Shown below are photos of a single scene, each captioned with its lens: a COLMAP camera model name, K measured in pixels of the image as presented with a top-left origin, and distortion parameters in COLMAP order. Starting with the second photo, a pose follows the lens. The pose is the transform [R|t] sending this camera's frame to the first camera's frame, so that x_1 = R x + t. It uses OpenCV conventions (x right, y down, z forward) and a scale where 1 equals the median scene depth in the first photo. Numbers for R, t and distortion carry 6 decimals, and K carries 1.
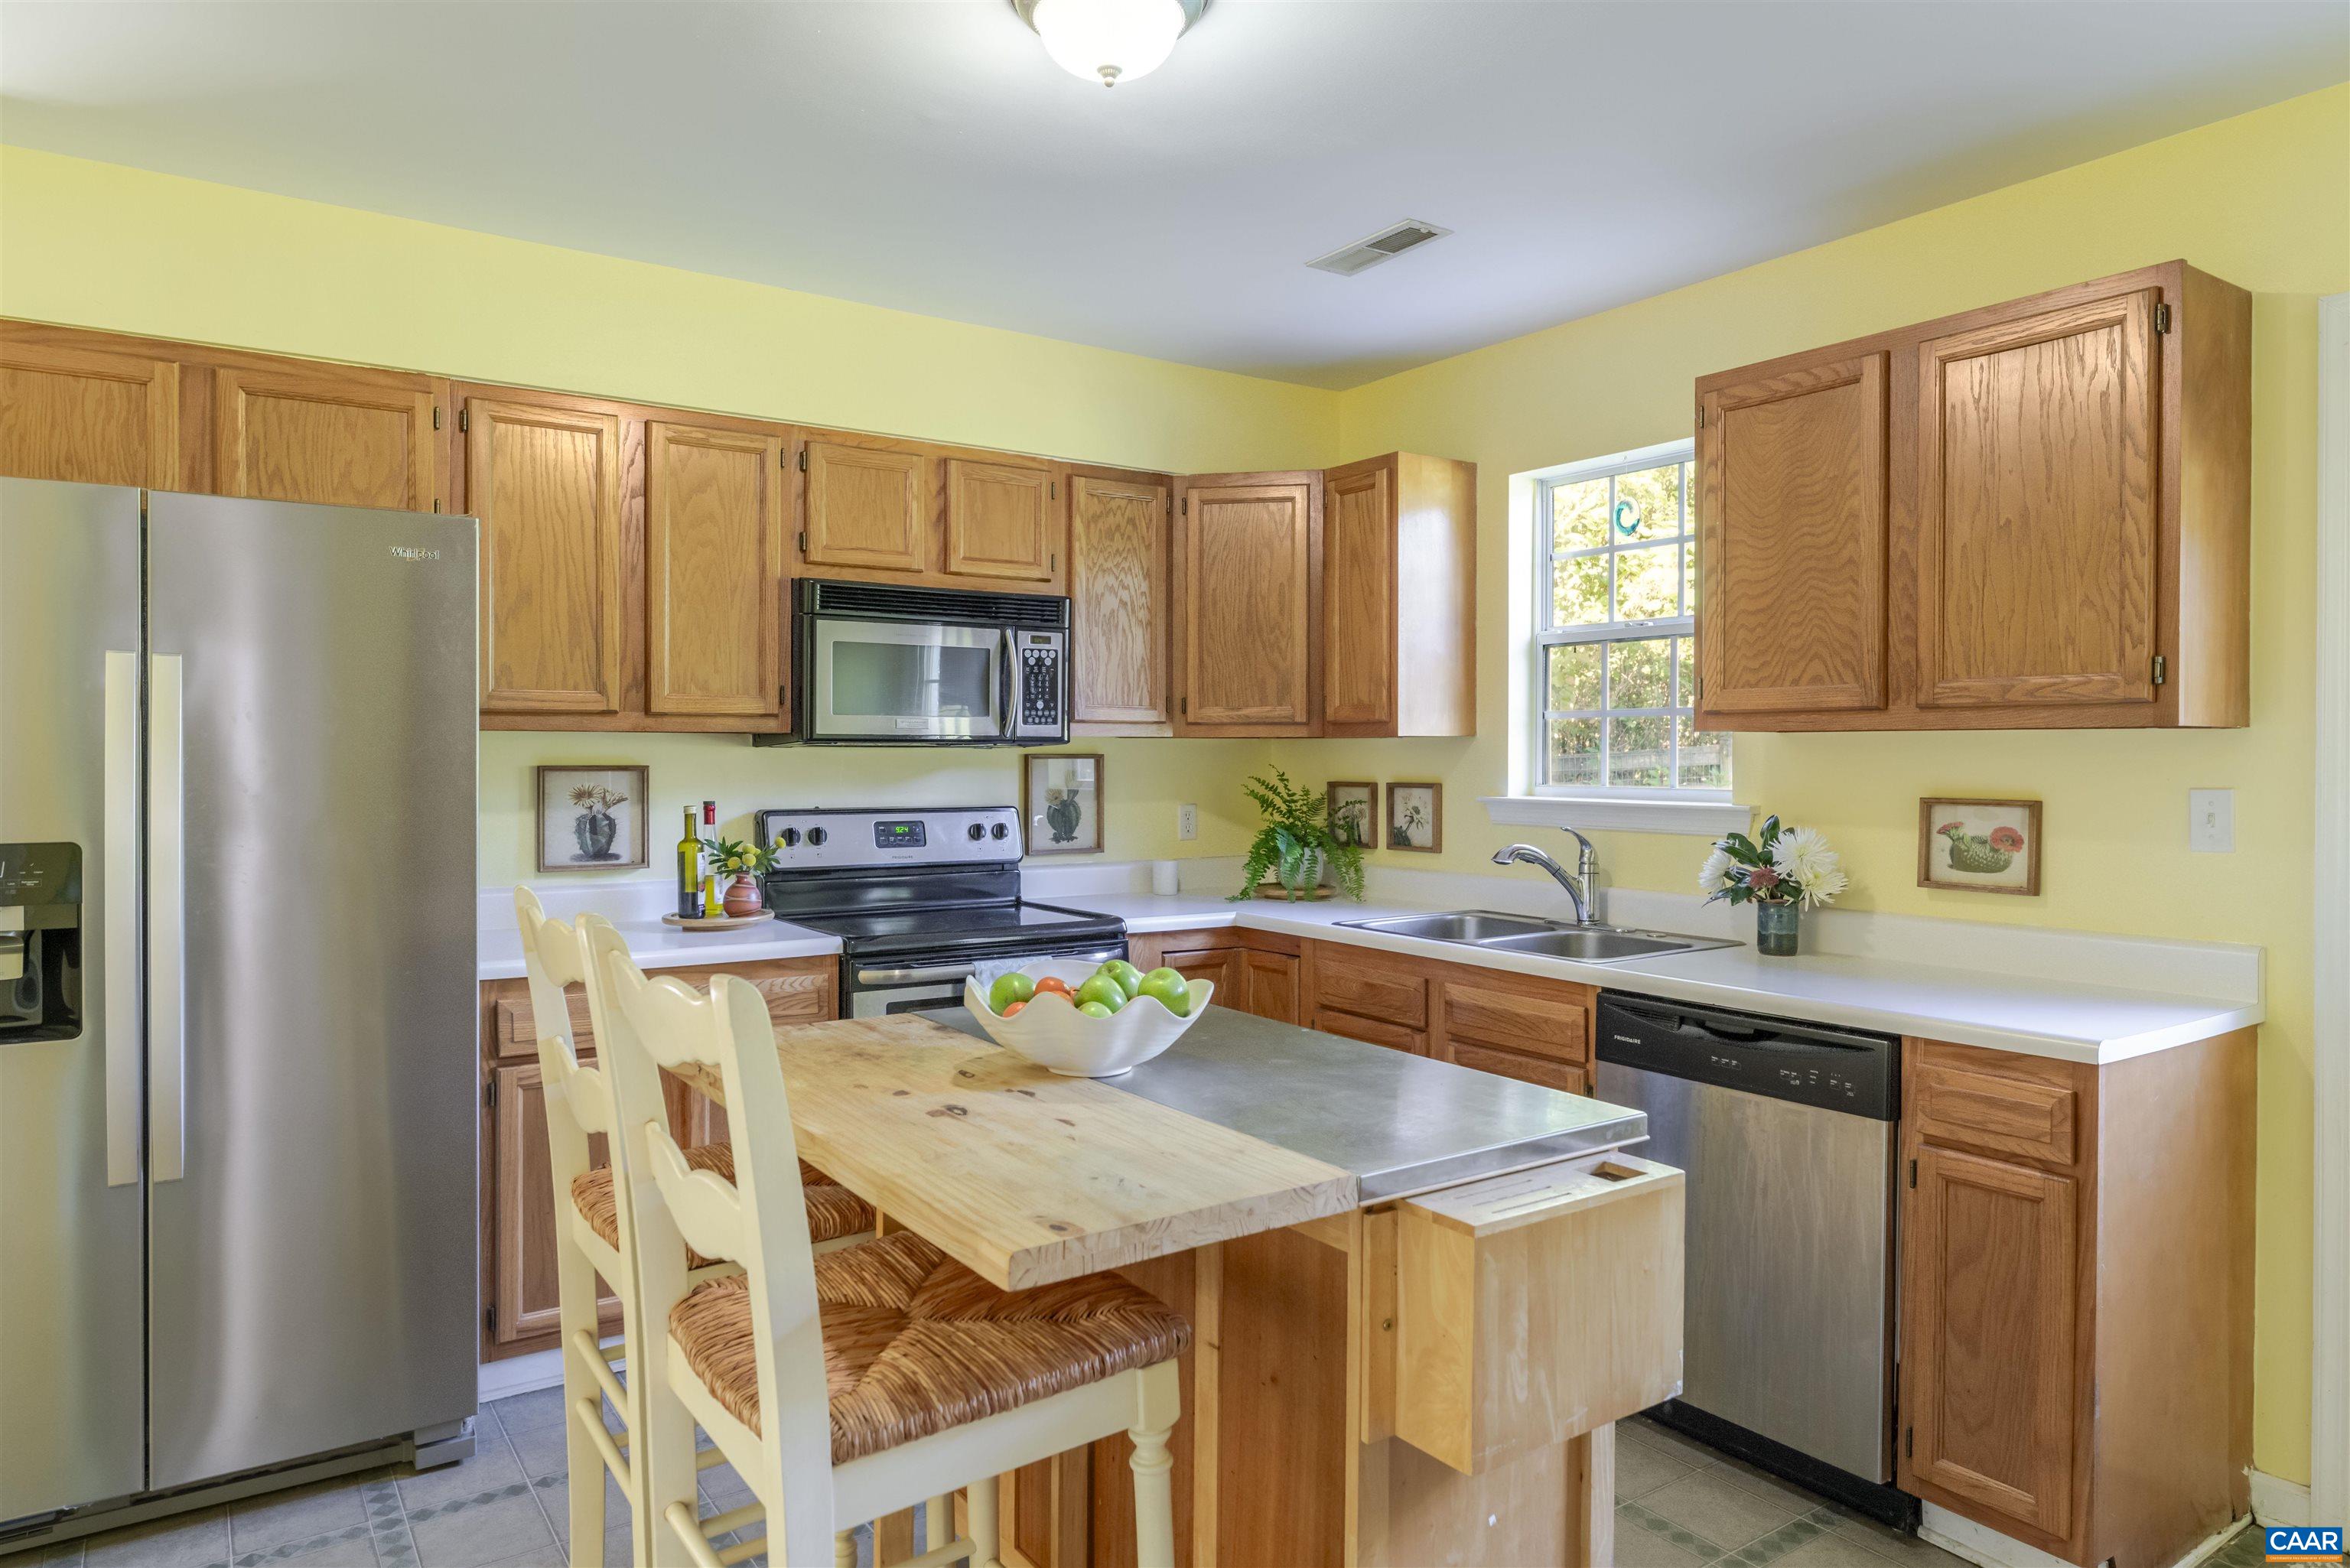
lens RADIAL K [[1421.9, 0, 1153.9], [0, 1421.9, 768.2], [0, 0, 1]] dist [-0.003116, -0.000284]
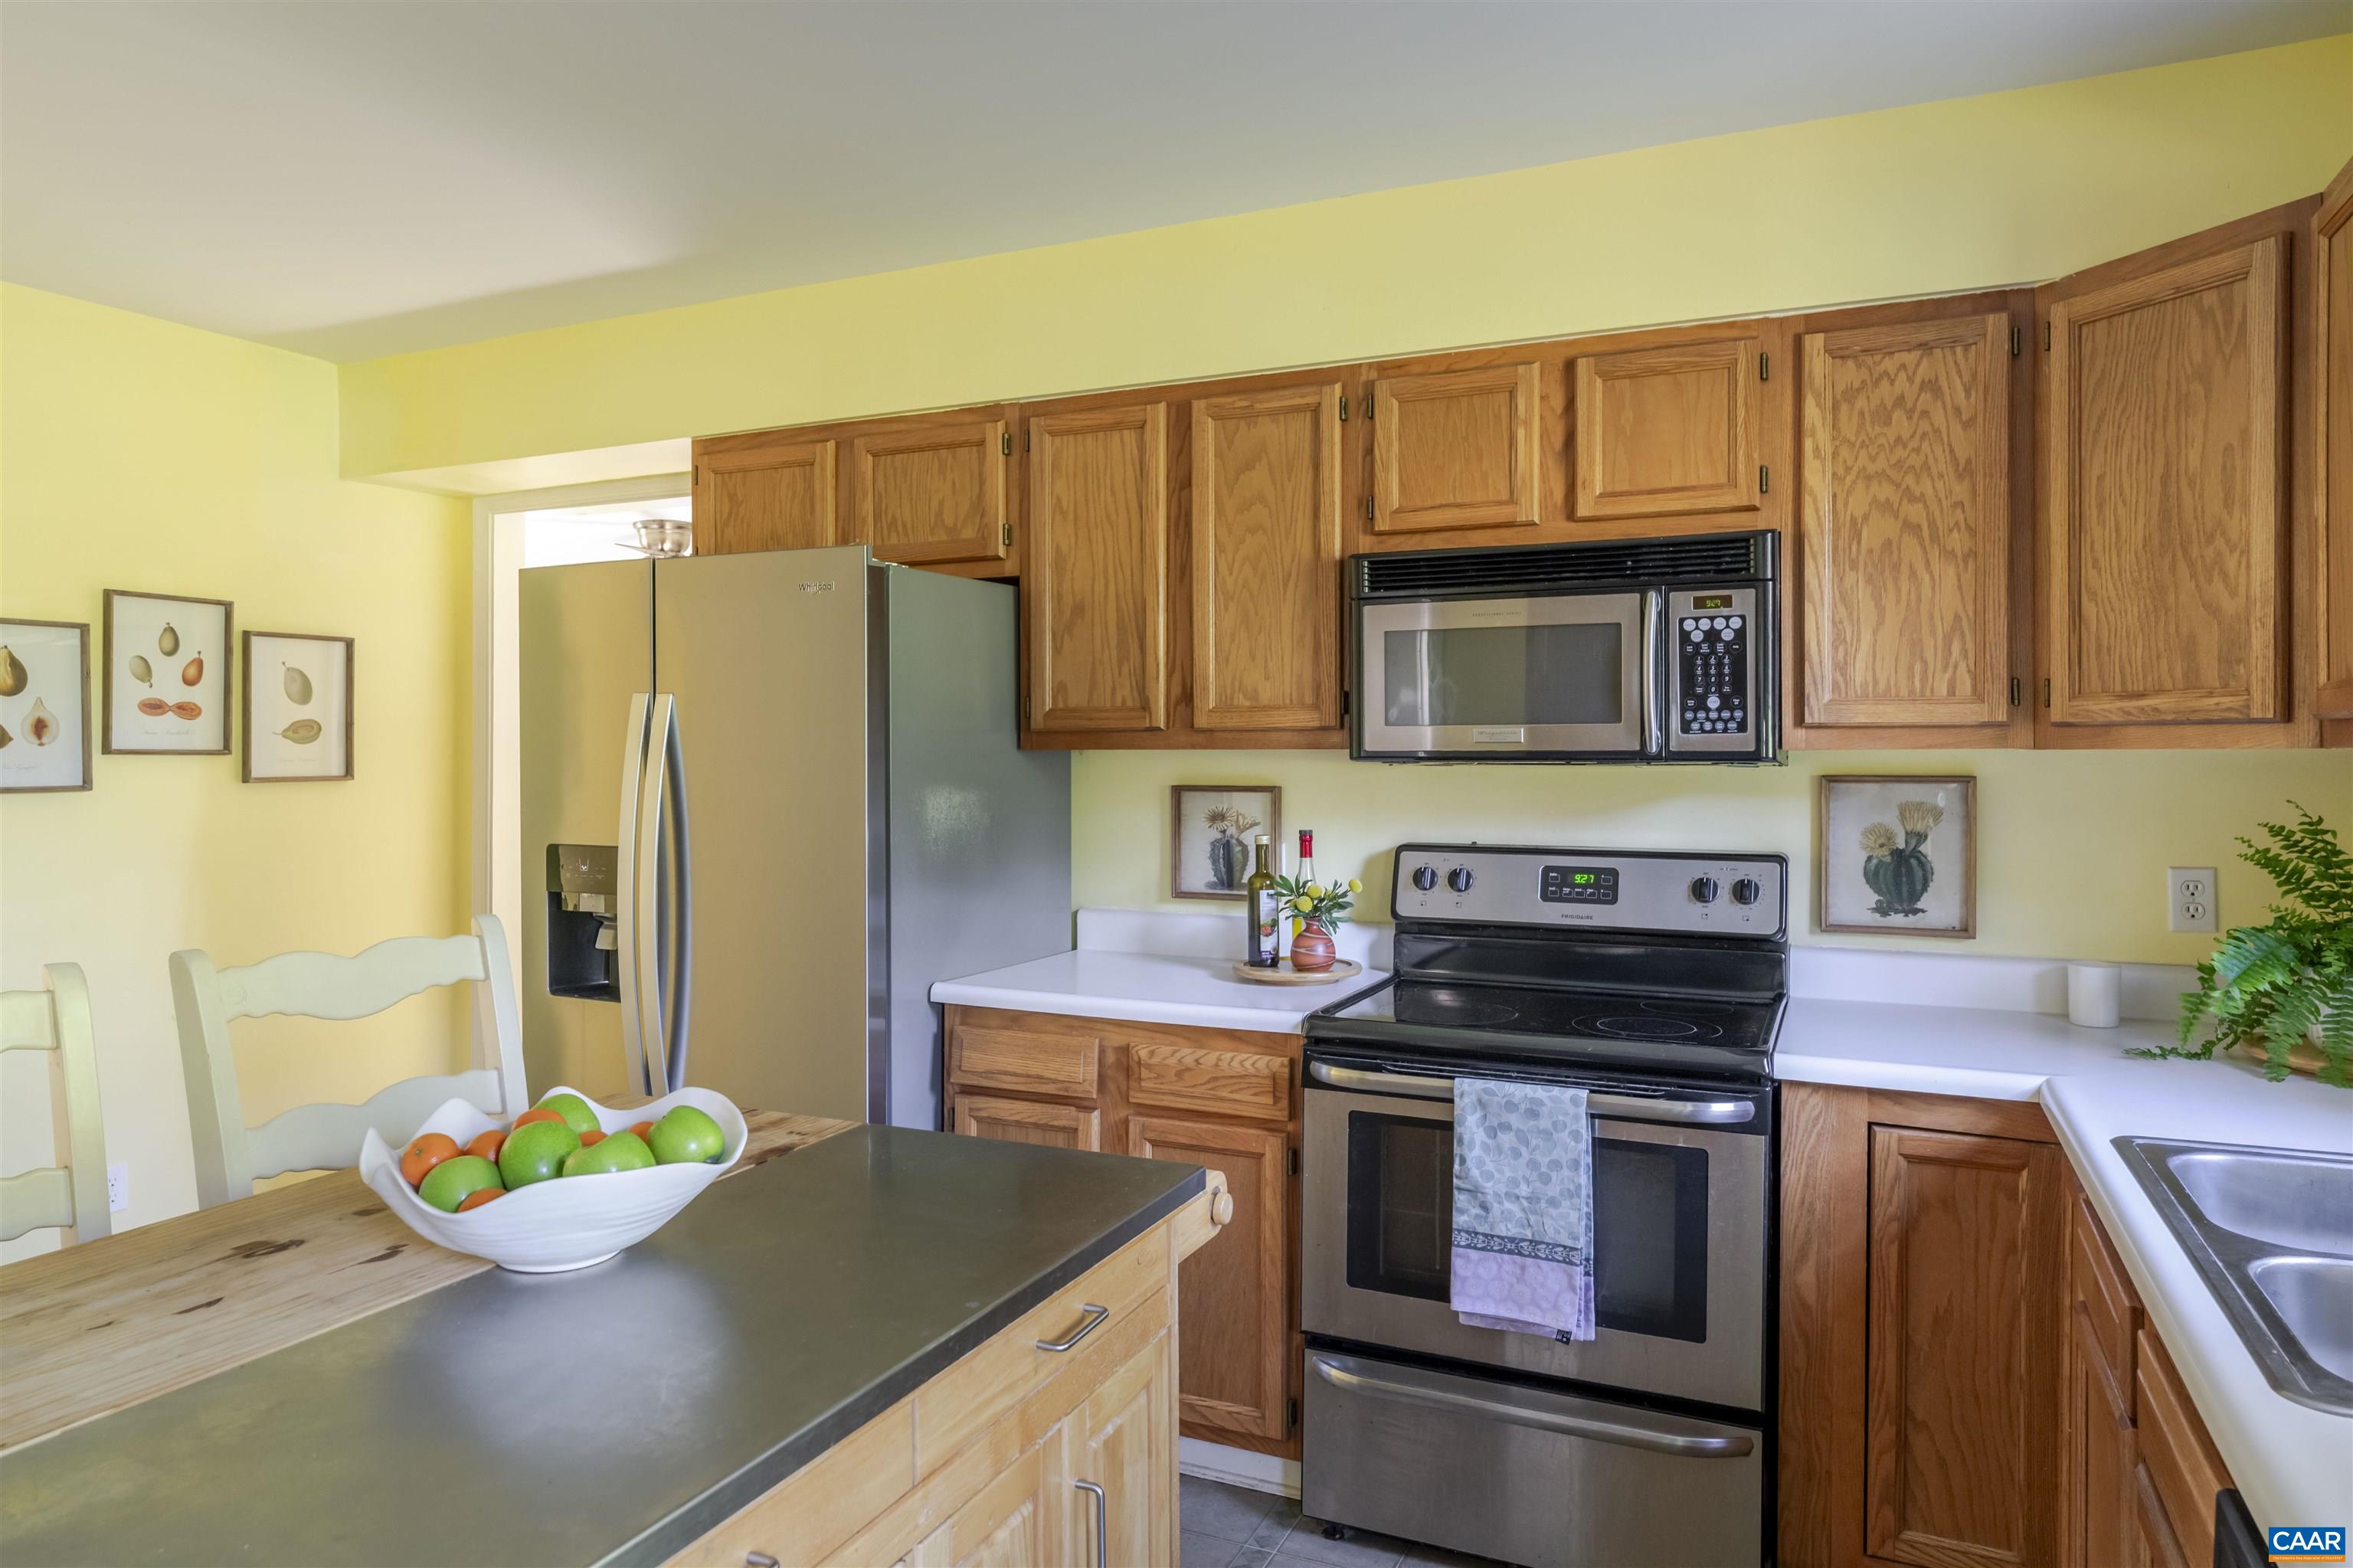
lens RADIAL K [[1463.0, 0, 1177.9], [0, 1463.0, 770.0], [0, 0, 1]] dist [-0.003439, 0.001060]
pose [[0.527432, 0.007356, -0.849565, 0.376421], [-0.007412, 0.999964, 0.004057, -0.015238], [0.849565, 0.004157, 0.527468, 0.460253]]
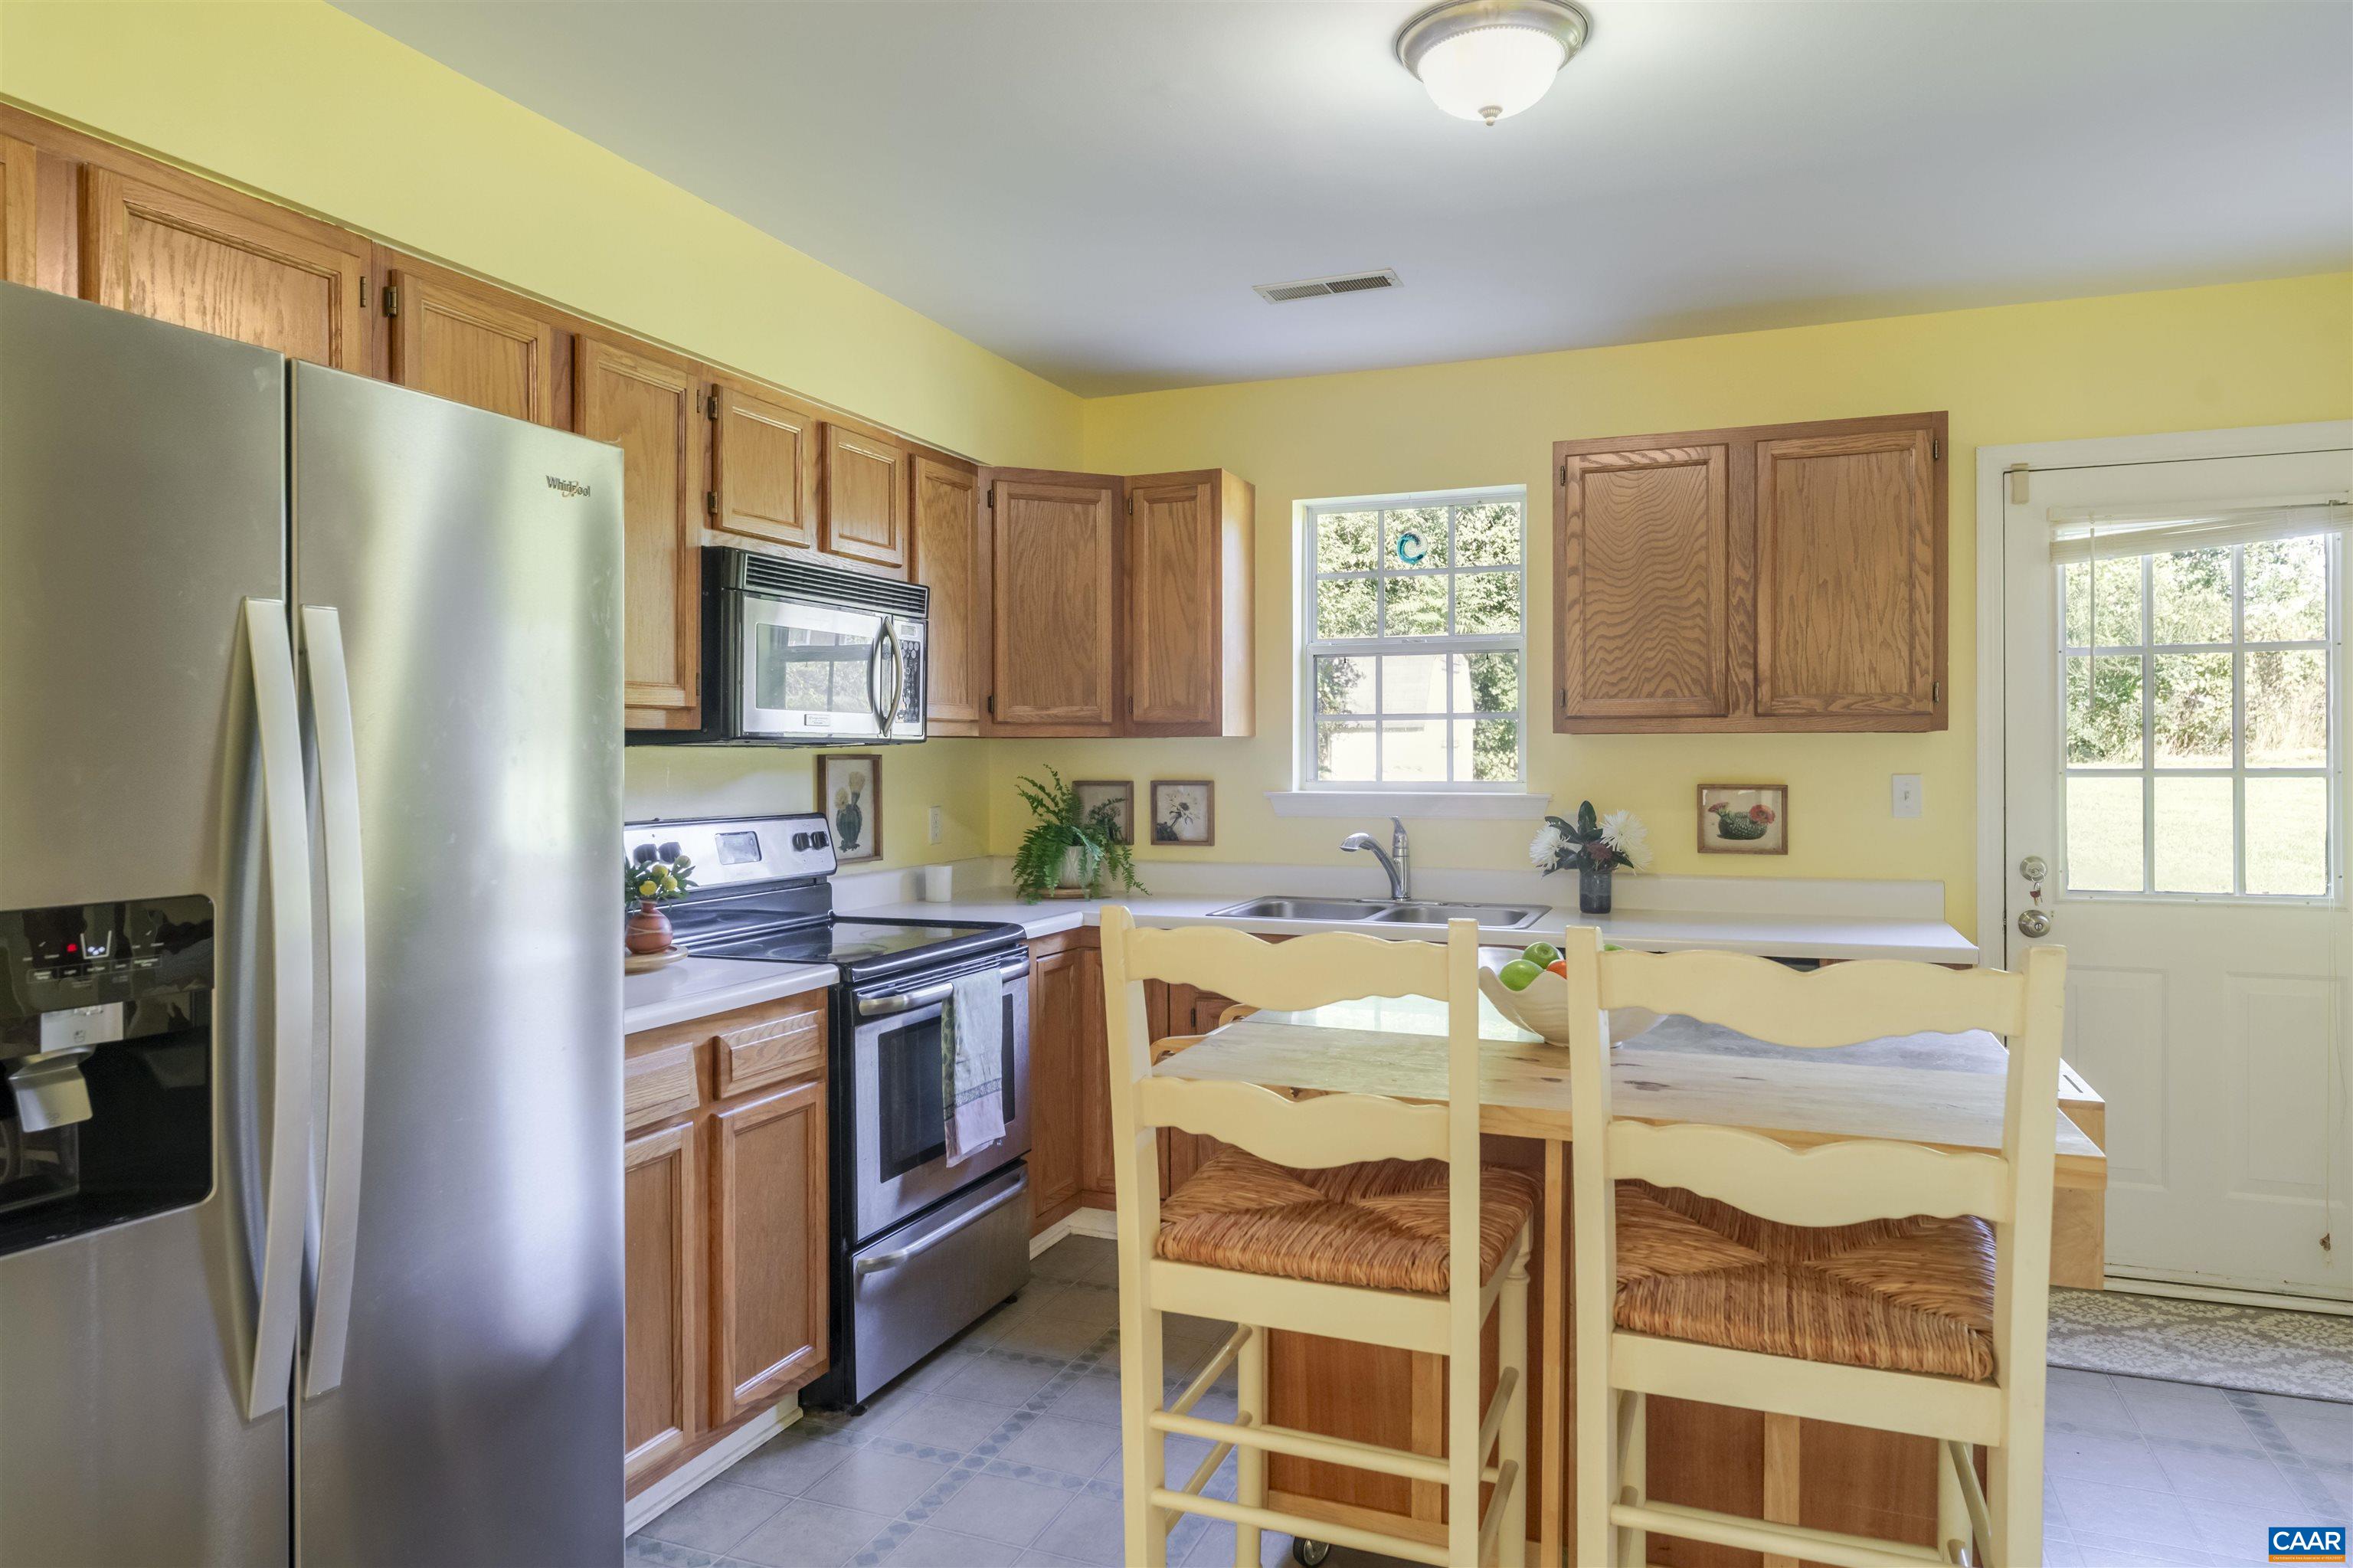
lens RADIAL K [[1423.9, 0, 1183.8], [0, 1423.9, 767.6], [0, 0, 1]] dist [-0.003116, -0.000284]
pose [[0.831303, -0.009099, 0.555745, -0.467331], [0.009621, 0.999952, 0.001981, -0.001484], [-0.555736, 0.003700, 0.831350, 0.136953]]
